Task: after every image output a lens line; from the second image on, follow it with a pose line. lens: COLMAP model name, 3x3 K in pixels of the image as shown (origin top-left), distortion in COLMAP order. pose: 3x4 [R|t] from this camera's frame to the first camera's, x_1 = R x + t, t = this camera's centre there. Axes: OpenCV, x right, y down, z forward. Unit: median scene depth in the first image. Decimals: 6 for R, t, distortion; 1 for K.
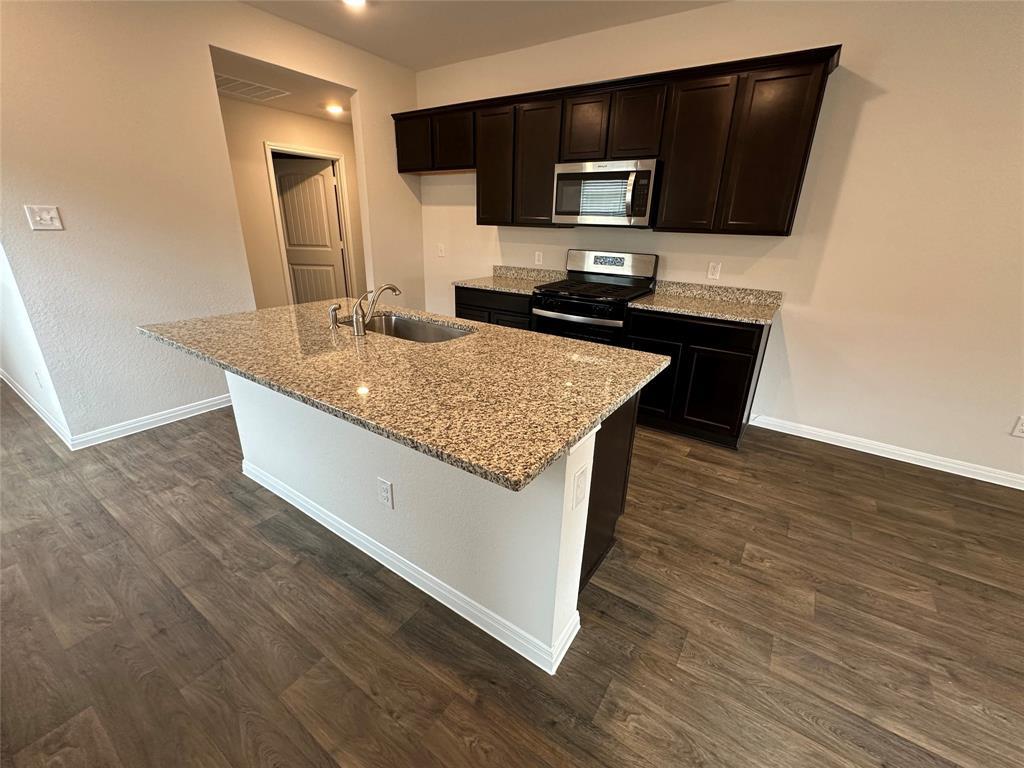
lens RADIAL K [[429.8, 0, 512.0], [0, 429.8, 384.0], [0, 0, 1]] dist [-0.001353, -0.000215]
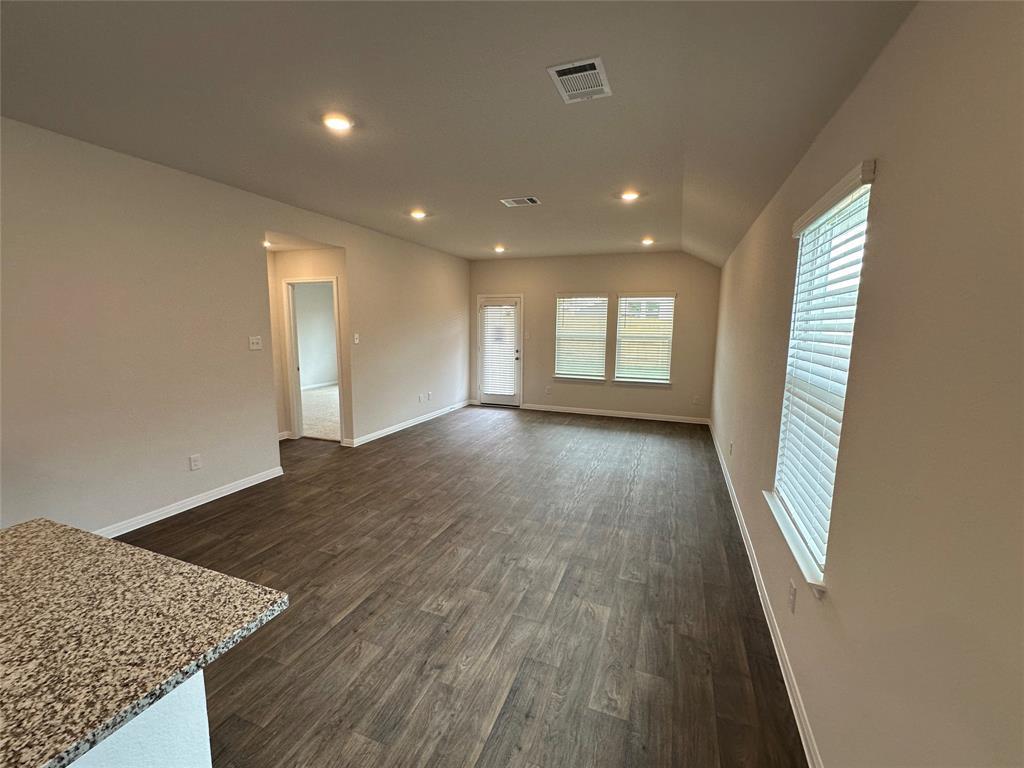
lens RADIAL K [[429.8, 0, 512.0], [0, 429.8, 384.0], [0, 0, 1]] dist [-0.001353, -0.000215]
pose [[-0.224935, -0.168412, 0.959709, -0.753474], [0.324791, 0.915660, 0.236807, -0.255138], [-0.918648, 0.364971, -0.151266, 0.242089]]
